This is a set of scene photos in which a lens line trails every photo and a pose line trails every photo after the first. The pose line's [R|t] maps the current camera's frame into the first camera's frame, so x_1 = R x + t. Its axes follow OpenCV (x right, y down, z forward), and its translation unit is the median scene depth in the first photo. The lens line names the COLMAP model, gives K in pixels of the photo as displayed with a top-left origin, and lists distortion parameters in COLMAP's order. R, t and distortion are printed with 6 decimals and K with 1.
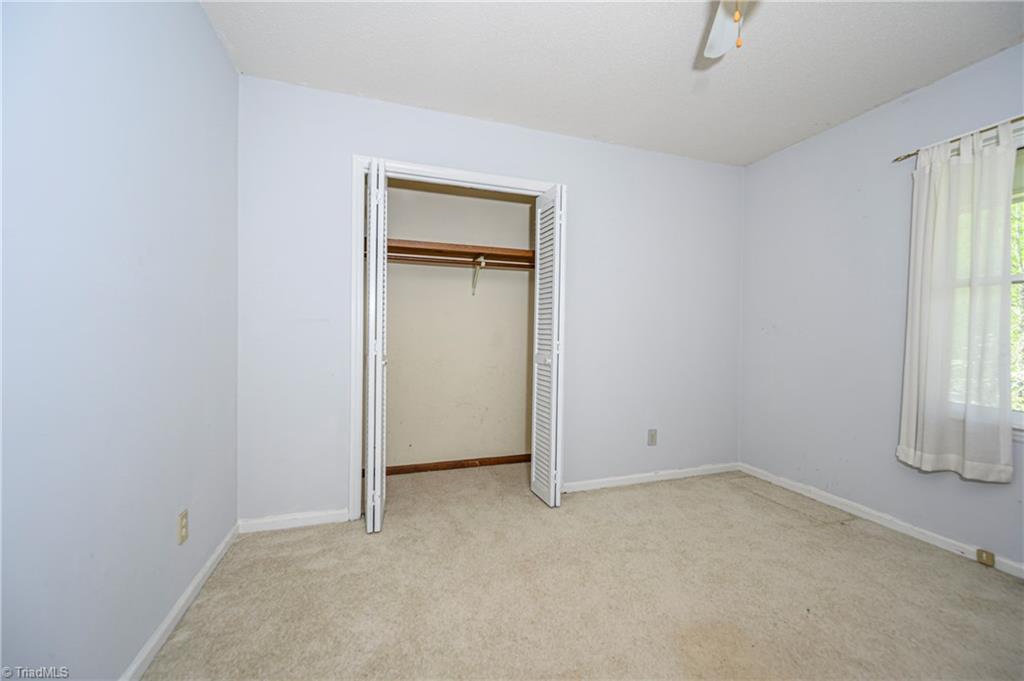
lens RADIAL K [[406.5, 0, 515.7], [0, 406.5, 337.3], [0, 0, 1]] dist [-0.000095, 0.000023]
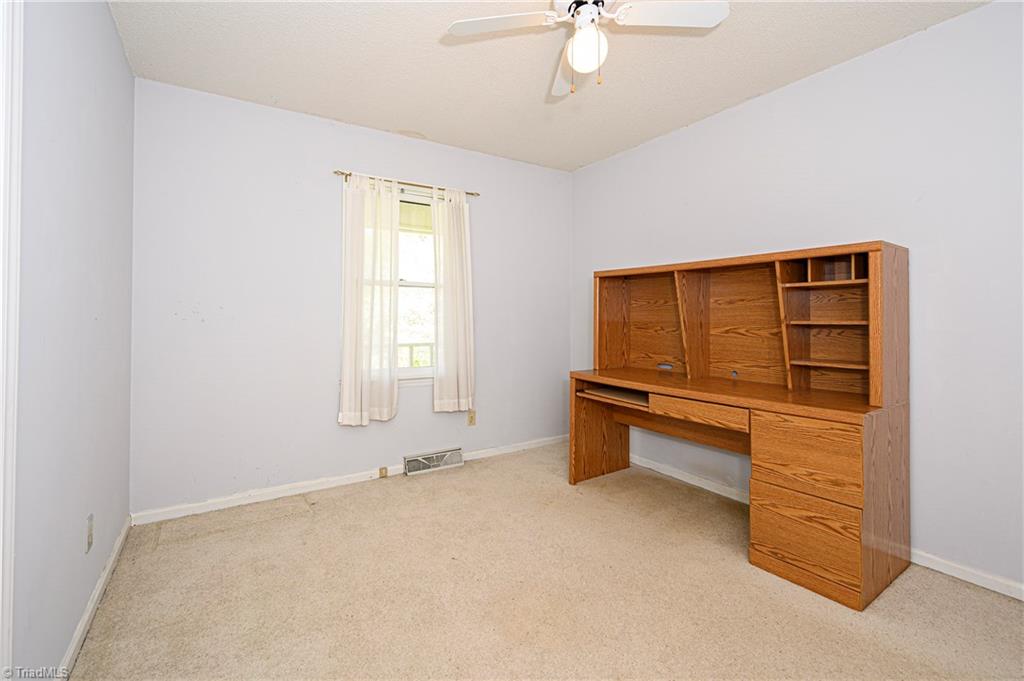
lens RADIAL K [[407.8, 0, 510.9], [0, 407.8, 311.8], [0, 0, 1]] dist [-0.000212, -0.000002]
pose [[-0.196414, 0.003130, 0.980516, -0.333062], [0.012985, 0.999916, -0.000591, -0.023679], [-0.980435, 0.012616, -0.196438, 0.752724]]
